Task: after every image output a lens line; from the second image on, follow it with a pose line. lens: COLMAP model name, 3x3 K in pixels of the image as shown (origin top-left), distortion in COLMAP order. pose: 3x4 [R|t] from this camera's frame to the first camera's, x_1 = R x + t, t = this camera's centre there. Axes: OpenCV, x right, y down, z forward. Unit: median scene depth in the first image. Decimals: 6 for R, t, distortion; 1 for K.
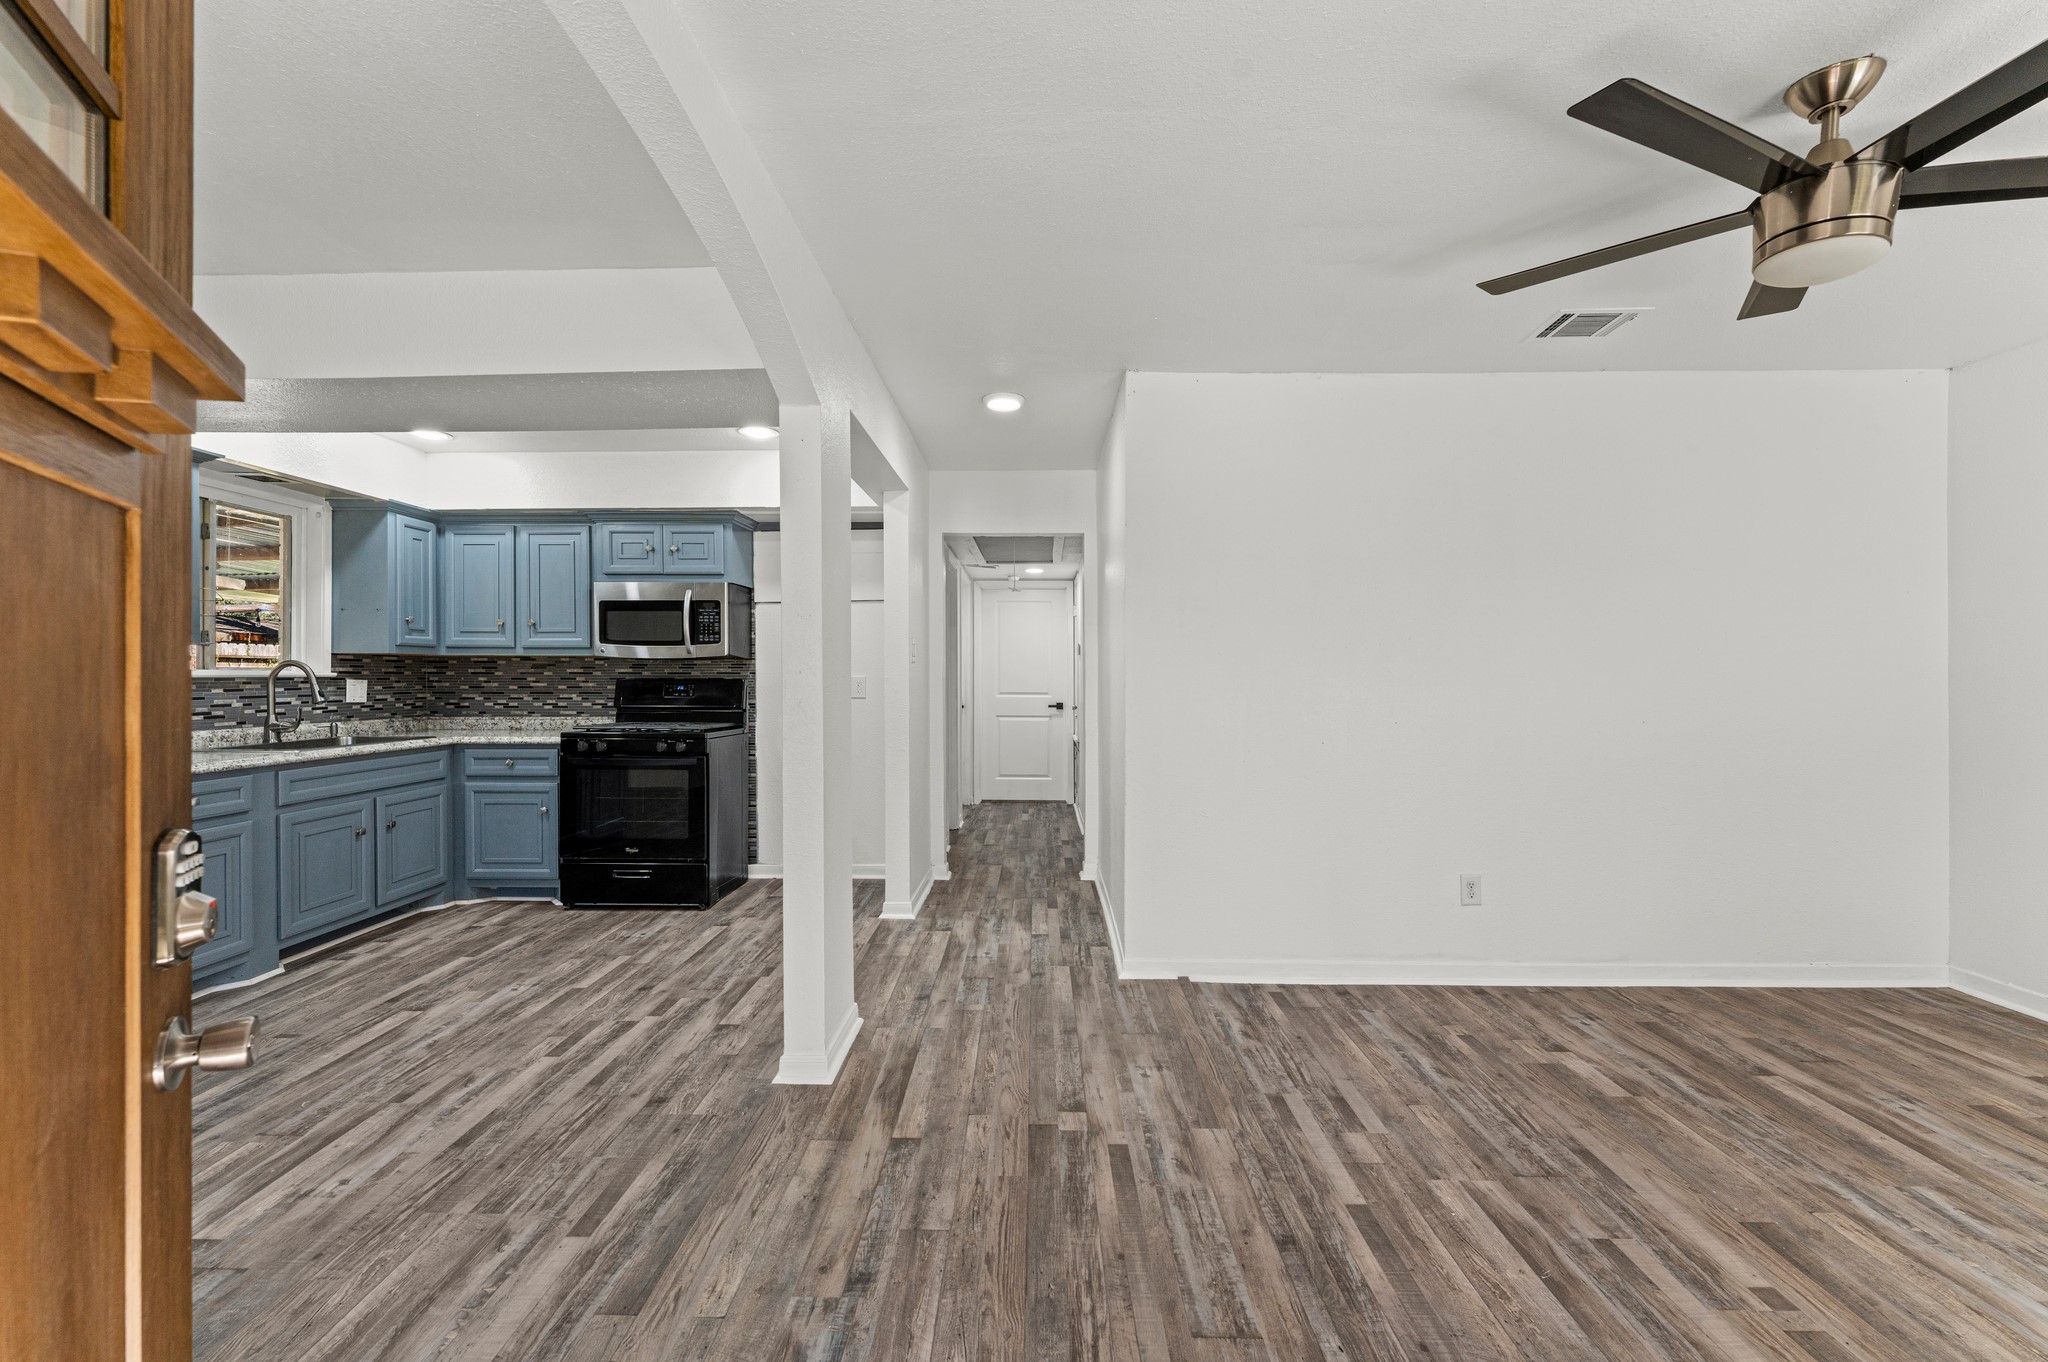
lens RADIAL K [[820.5, 0, 1022.7], [0, 820.5, 648.0], [0, 0, 1]] dist [-0.000582, -0.000694]
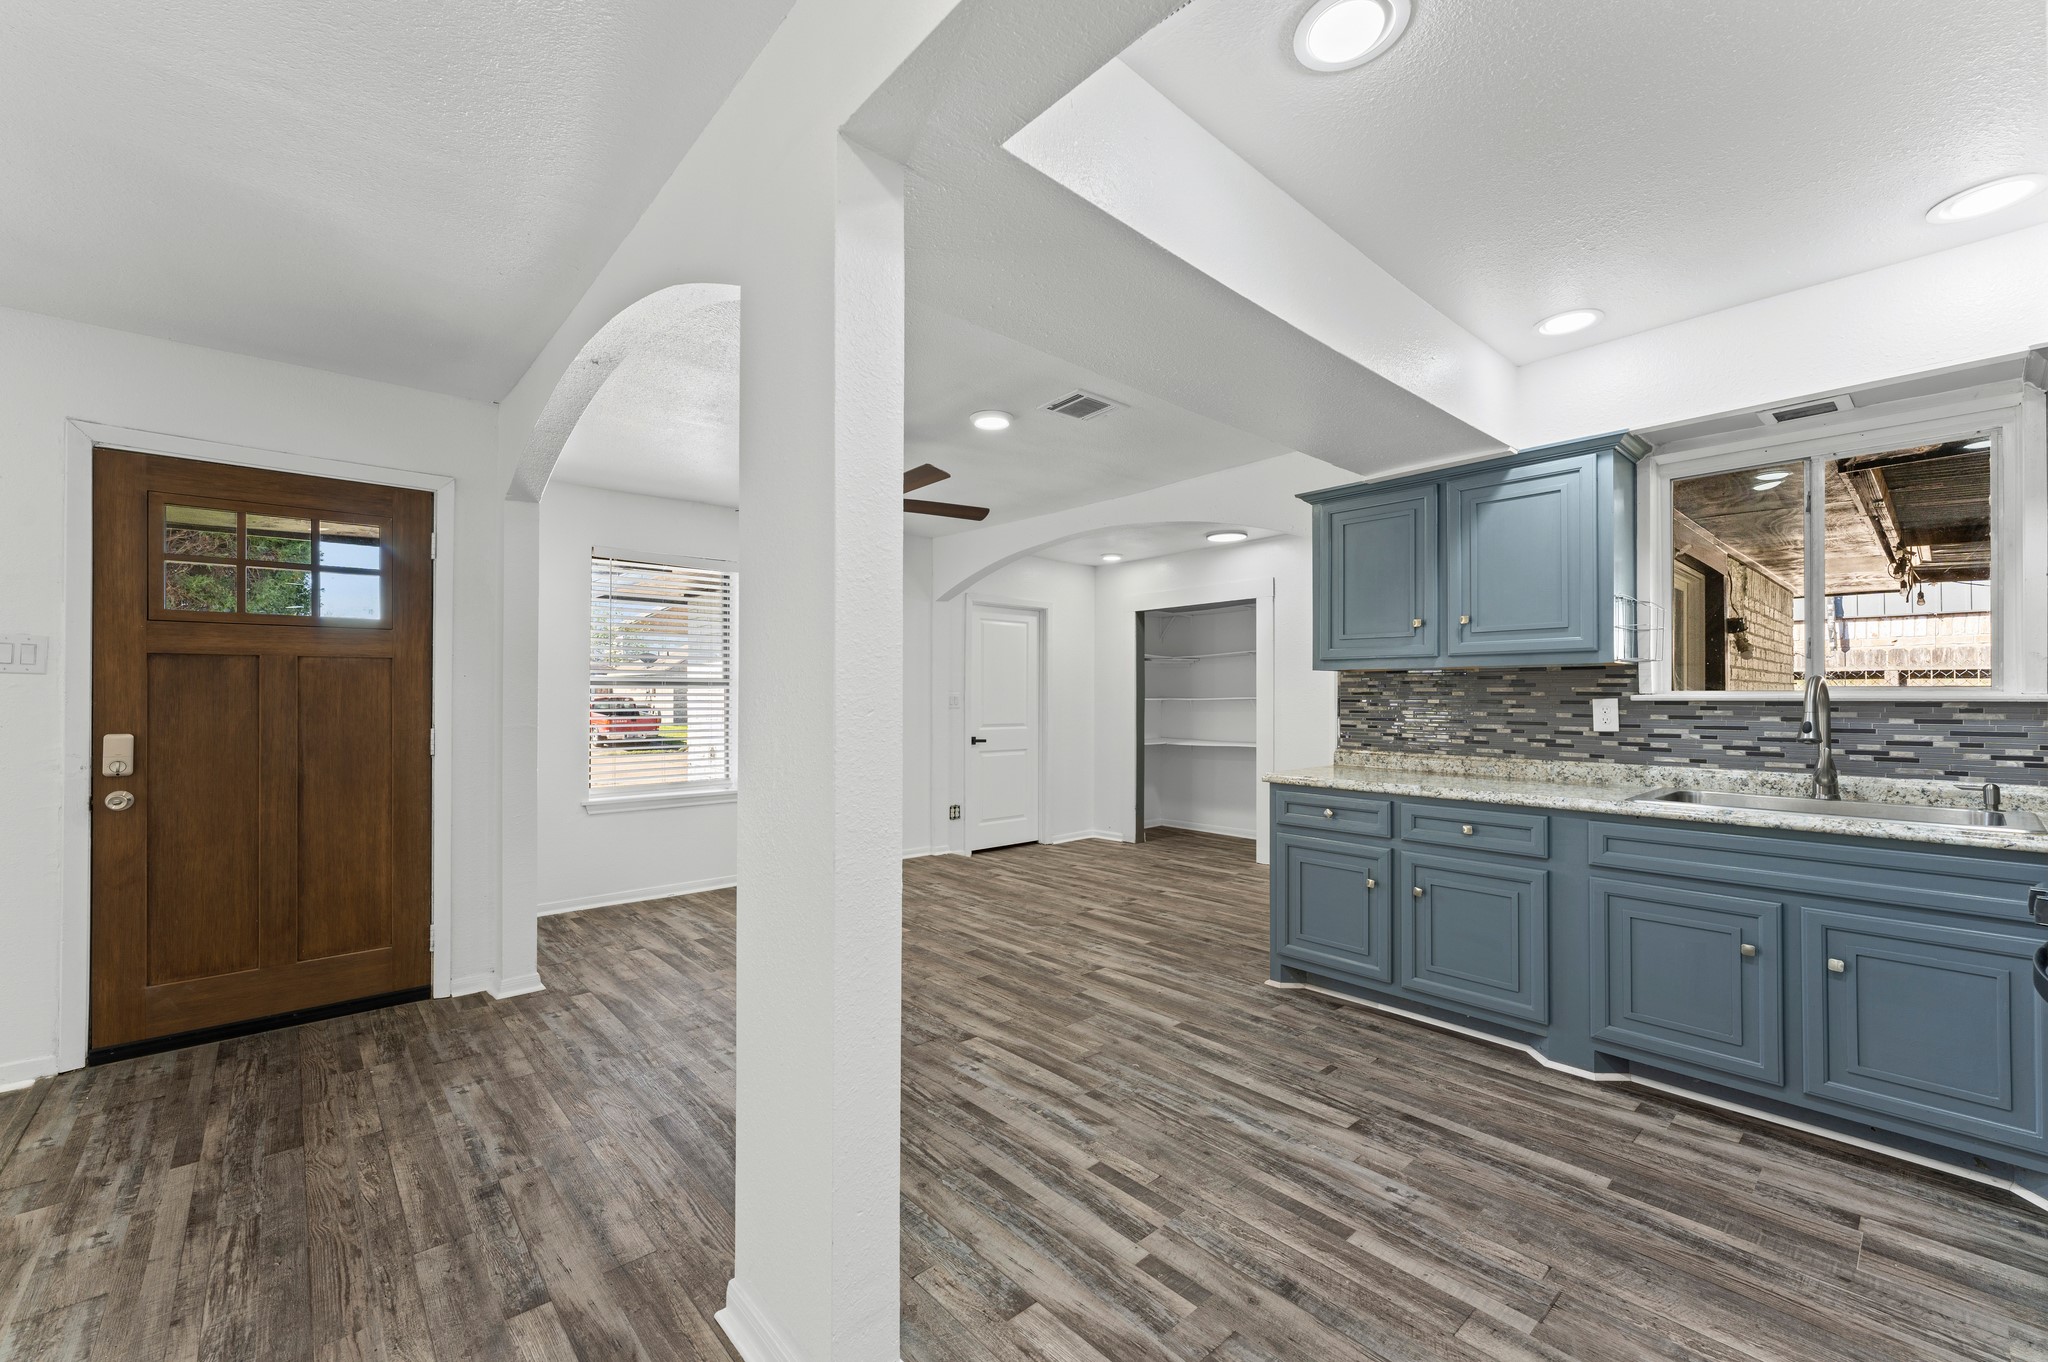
lens RADIAL K [[820.5, 0, 1014.6], [0, 820.5, 705.8], [0, 0, 1]] dist [-0.000582, -0.000694]
pose [[-0.737026, 0.003658, -0.675854, 0.023561], [0.019371, 0.999689, -0.015713, 0.044647], [0.675586, -0.024673, -0.736868, 1.254635]]
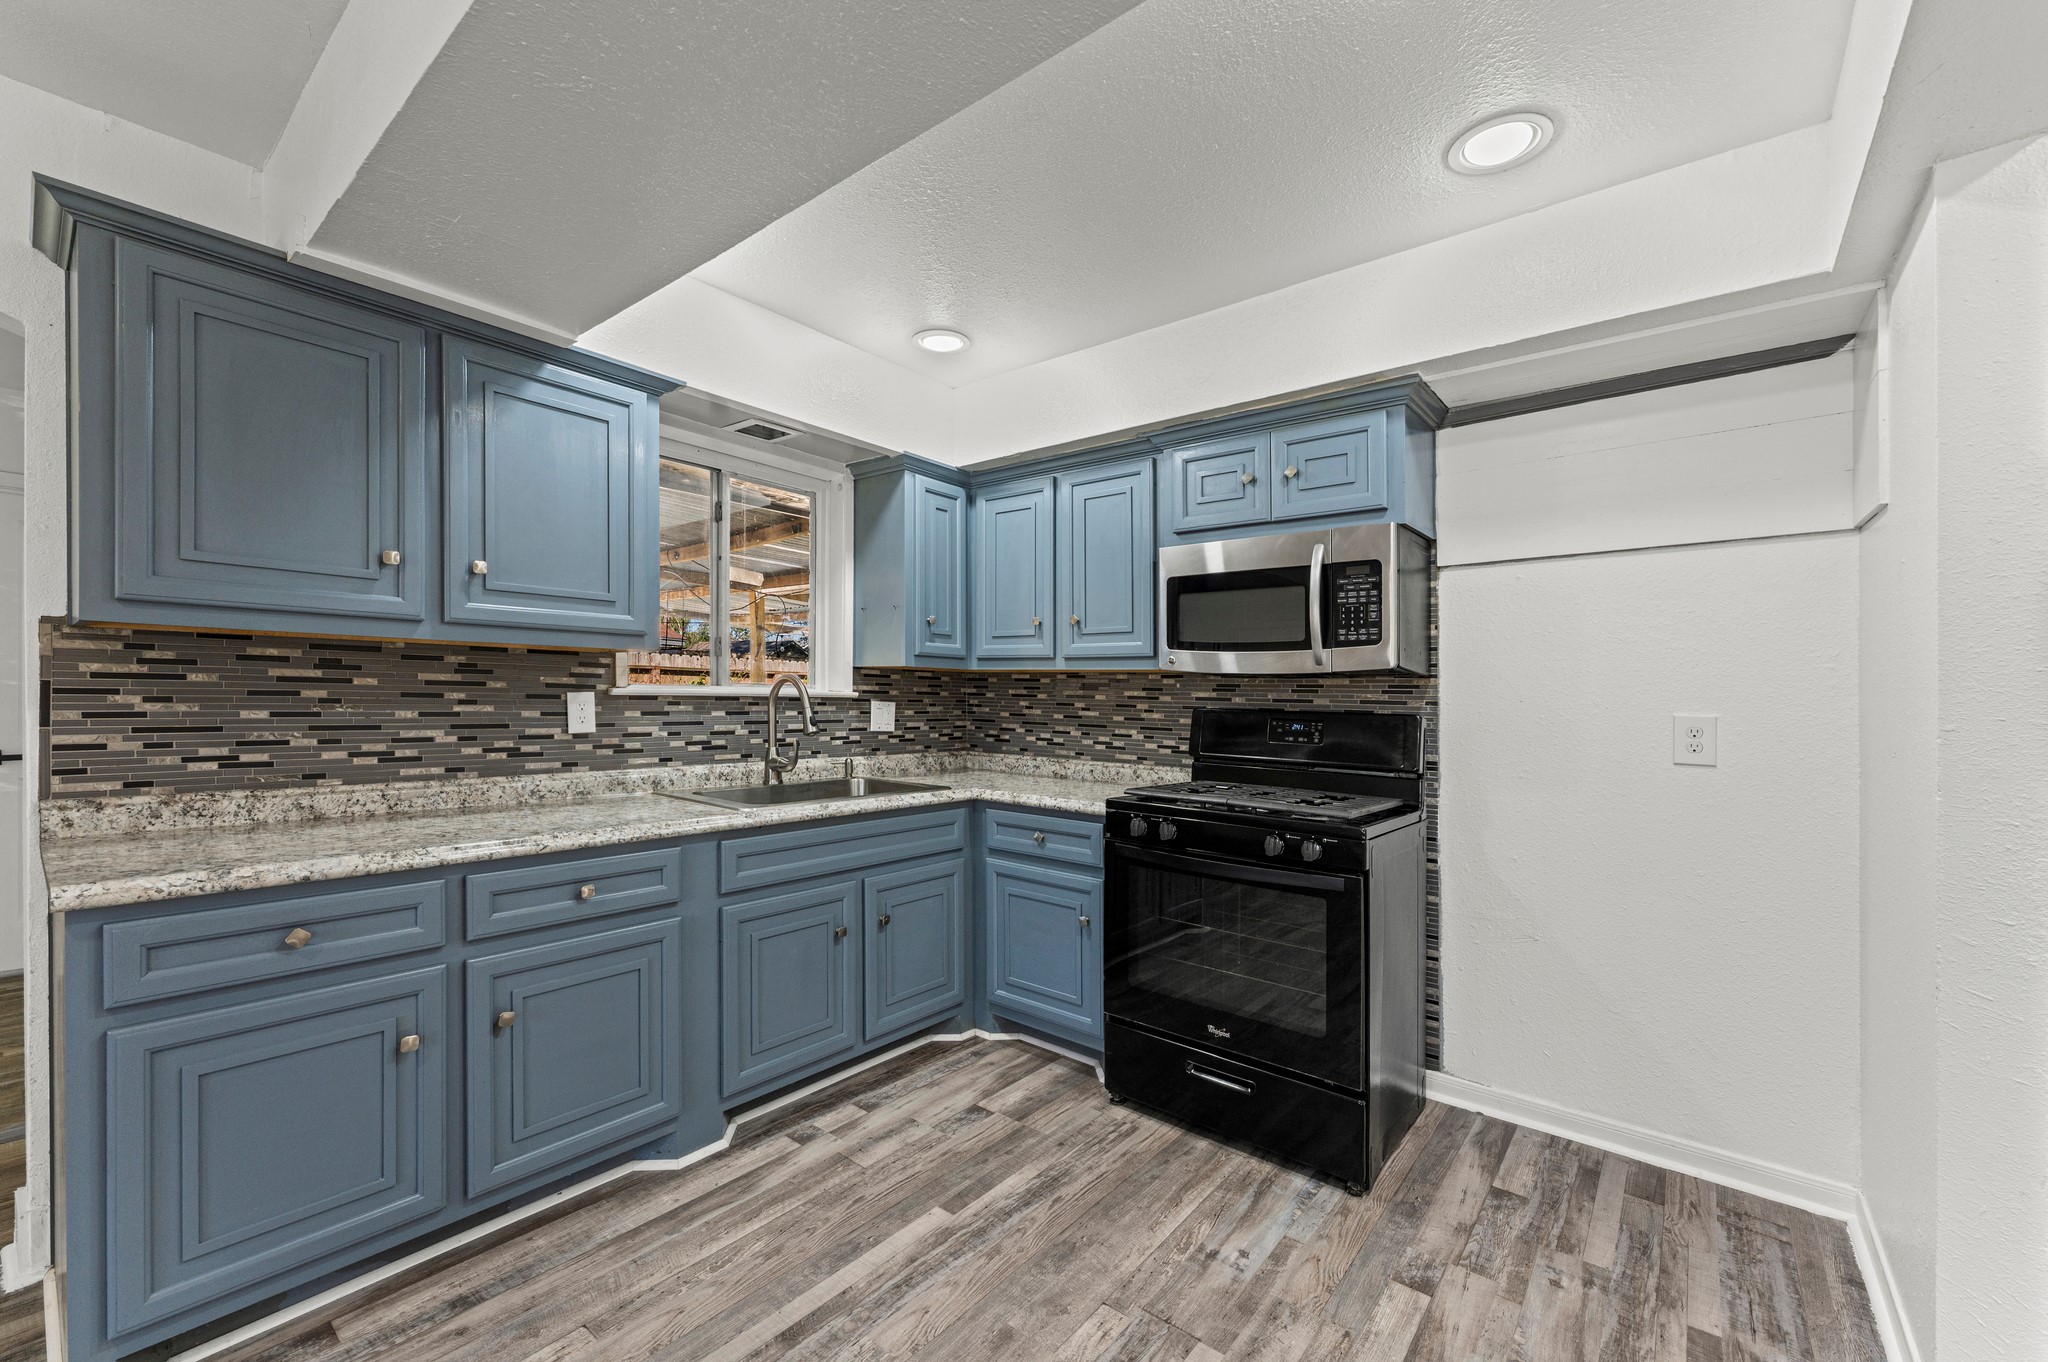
lens RADIAL K [[820.5, 0, 1022.6], [0, 820.5, 692.9], [0, 0, 1]] dist [-0.000582, -0.000694]
pose [[0.788171, 0.013465, -0.615310, -0.328116], [0.001460, 0.999717, 0.023746, 0.017373], [0.615455, -0.019614, 0.787928, 0.658792]]
